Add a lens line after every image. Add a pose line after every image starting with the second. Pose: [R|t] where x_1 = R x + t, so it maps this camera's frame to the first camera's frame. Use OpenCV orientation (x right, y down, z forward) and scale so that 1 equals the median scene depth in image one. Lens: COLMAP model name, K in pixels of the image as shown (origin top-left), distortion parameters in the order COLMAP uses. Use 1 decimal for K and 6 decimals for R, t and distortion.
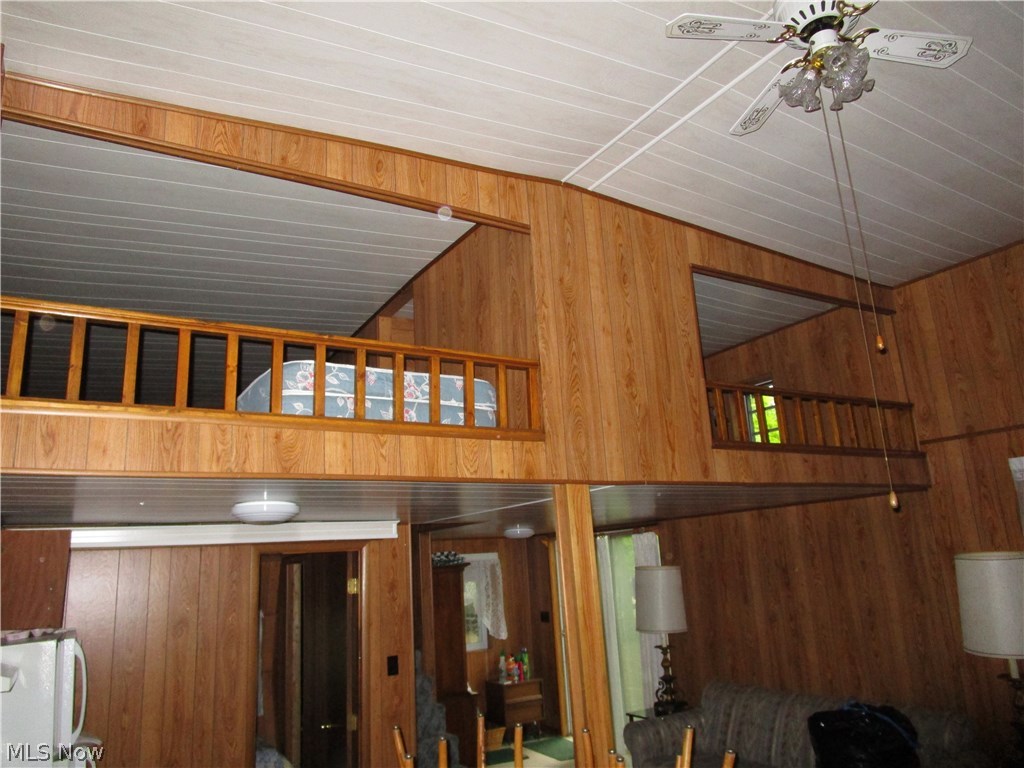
lens RADIAL K [[732.1, 0, 514.3], [0, 732.1, 382.6], [0, 0, 1]] dist [-0.026595, 0.008238]
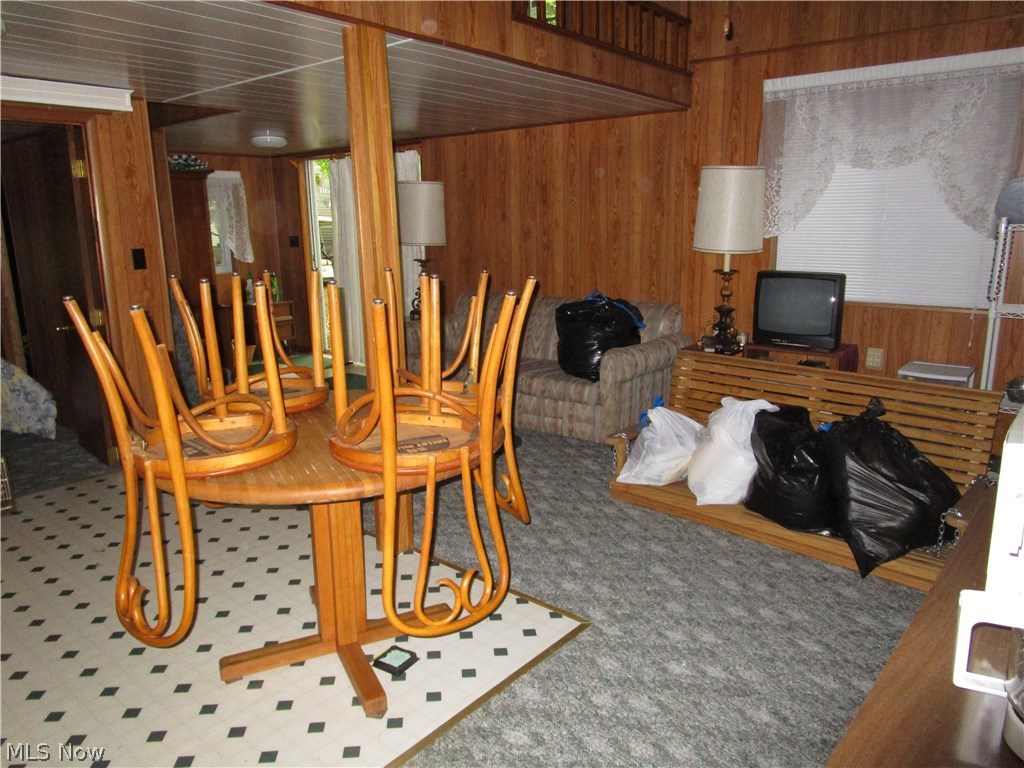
lens RADIAL K [[732.1, 0, 513.4], [0, 732.1, 380.7], [0, 0, 1]] dist [-0.026595, 0.008238]
pose [[0.937326, -0.033412, 0.346849, -0.050660], [-0.120155, 0.903351, 0.411728, 0.099779], [-0.327083, -0.427599, 0.842719, 0.019903]]
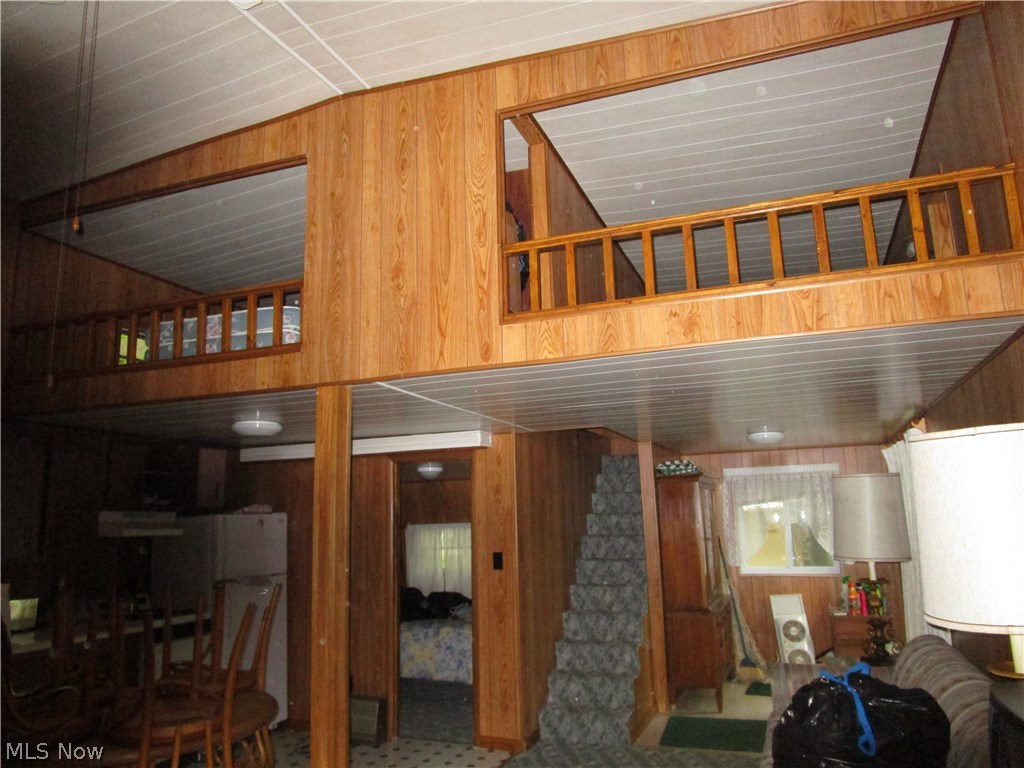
lens RADIAL K [[732.1, 0, 497.9], [0, 732.1, 383.6], [0, 0, 1]] dist [-0.026595, 0.008238]
pose [[0.607665, -0.105684, -0.787130, 0.752388], [0.184453, 0.982786, 0.010444, 0.119043], [0.772476, -0.151535, 0.616699, 0.375854]]
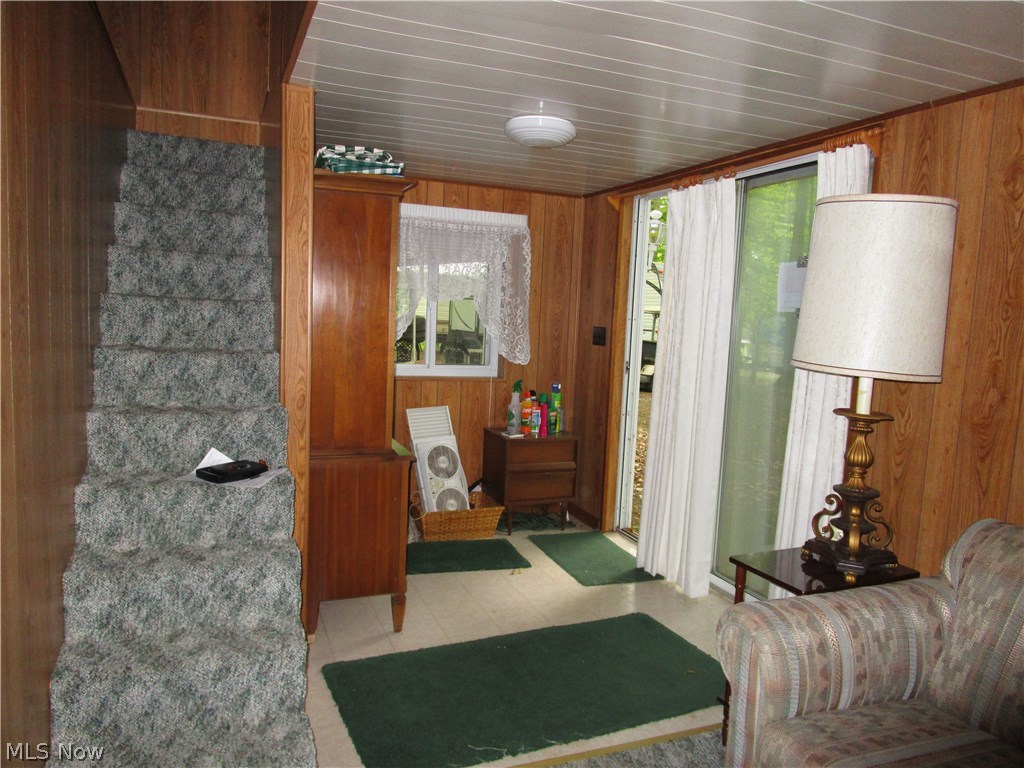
lens RADIAL K [[732.1, 0, 511.6], [0, 732.1, 392.4], [0, 0, 1]] dist [-0.026595, 0.008238]
pose [[0.984274, 0.118746, -0.130780, 0.099744], [-0.065672, 0.933266, 0.353132, 0.304471], [0.163985, -0.338991, 0.926388, 0.823564]]
